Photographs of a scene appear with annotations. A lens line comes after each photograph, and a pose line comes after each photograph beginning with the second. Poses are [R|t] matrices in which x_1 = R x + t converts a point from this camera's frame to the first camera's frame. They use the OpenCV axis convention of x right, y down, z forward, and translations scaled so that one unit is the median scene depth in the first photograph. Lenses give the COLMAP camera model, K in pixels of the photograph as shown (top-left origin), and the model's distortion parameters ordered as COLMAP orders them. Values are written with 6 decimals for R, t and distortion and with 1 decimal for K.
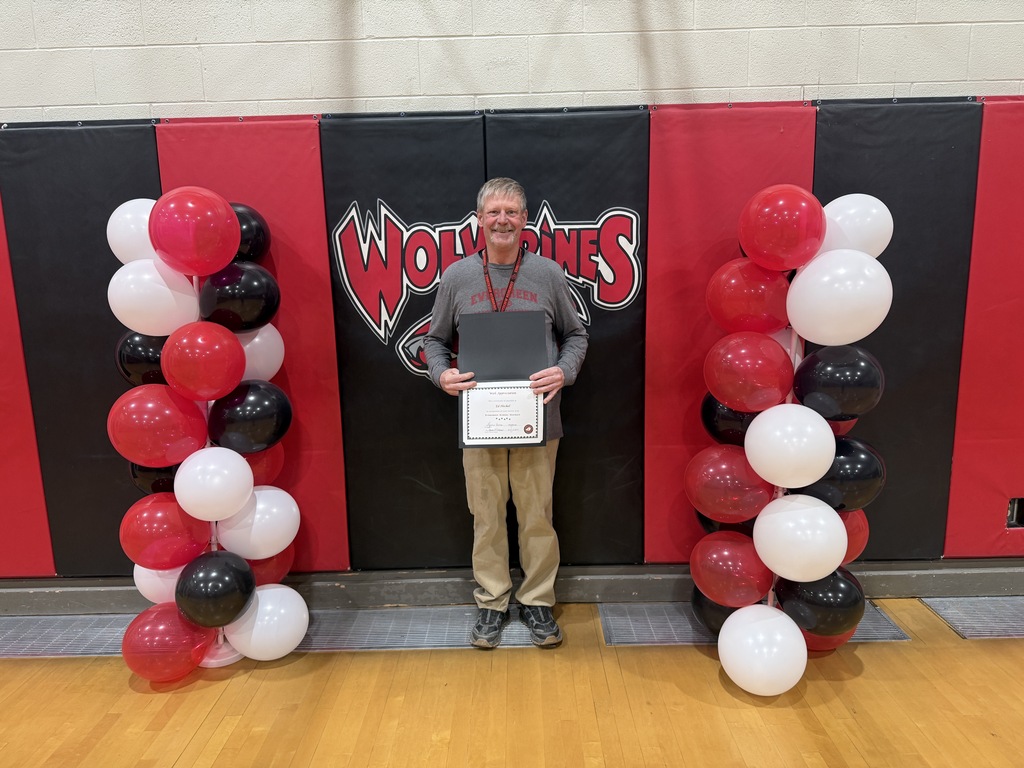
lens RADIAL K [[721.8, 0, 509.4], [0, 721.8, 384.4], [0, 0, 1]] dist [0.003511, -0.017979]
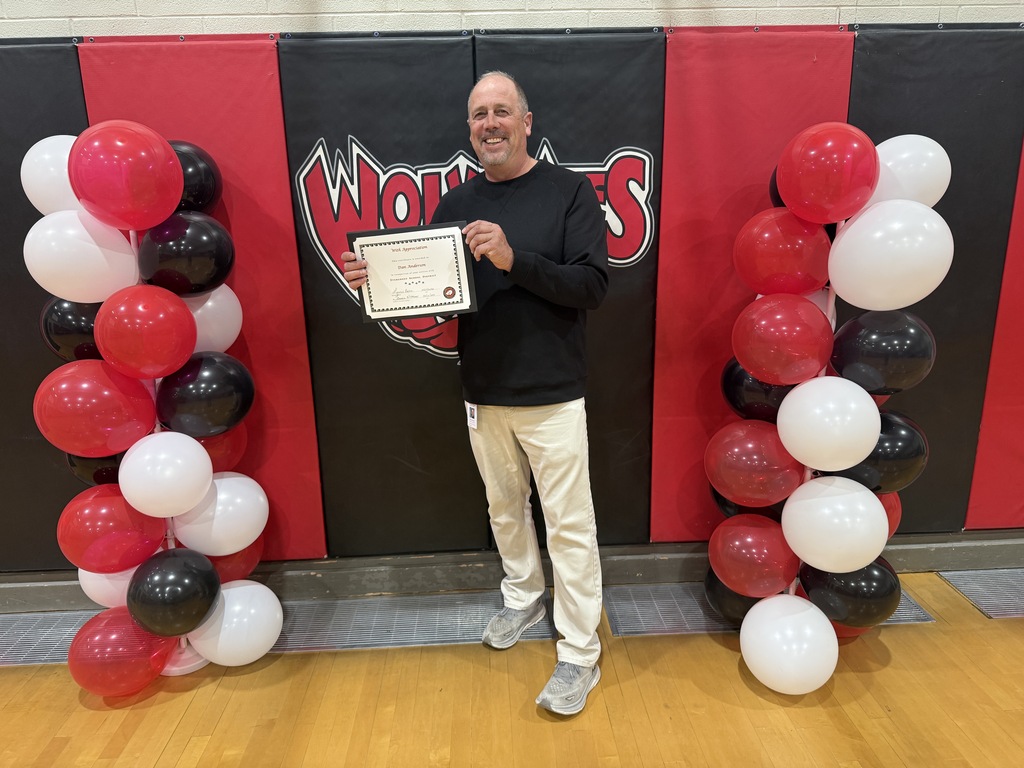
lens RADIAL K [[722.0, 0, 509.7], [0, 722.0, 382.8], [0, 0, 1]] dist [-0.014882, 0.001980]
pose [[0.998638, -0.011517, 0.050881, -0.040574], [0.007496, 0.996883, 0.078538, -0.032737], [-0.051627, -0.078049, 0.995612, 0.124132]]
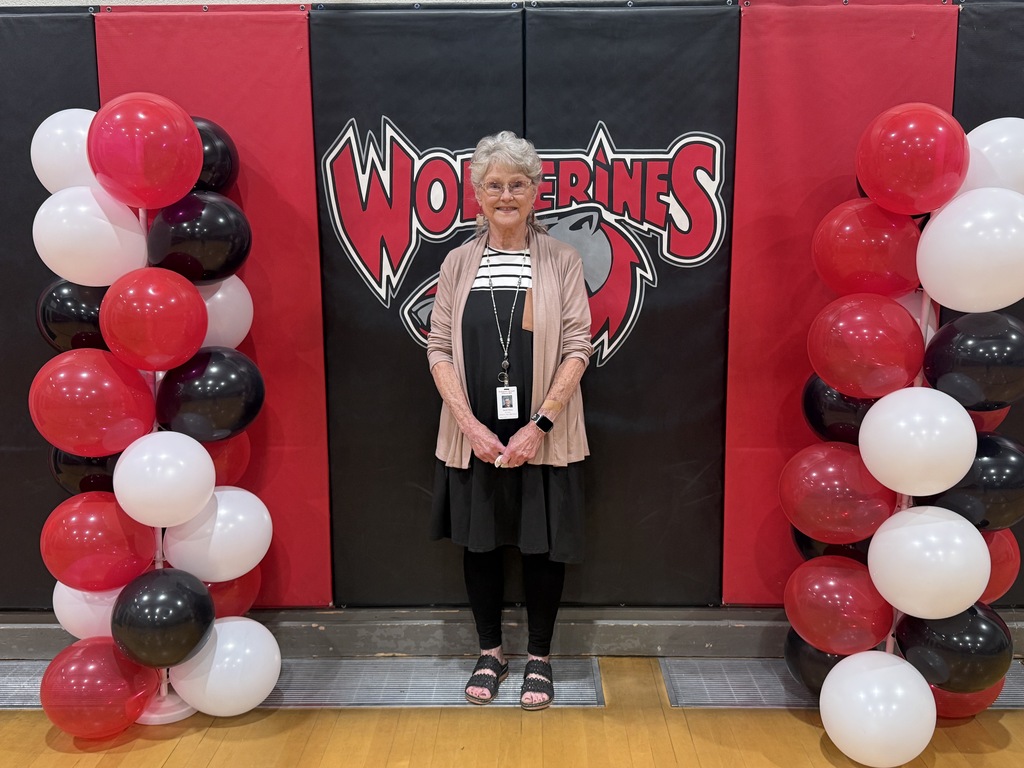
lens RADIAL K [[1026.8, 0, 514.8], [0, 1026.8, 388.6], [0, 0, 1]] dist [0.015023, -0.034193]
pose [[0.999819, 0.018675, -0.003737, -0.033310], [-0.018717, 0.999758, -0.011521, 0.042898], [0.003521, 0.011589, 0.999927, -0.087070]]
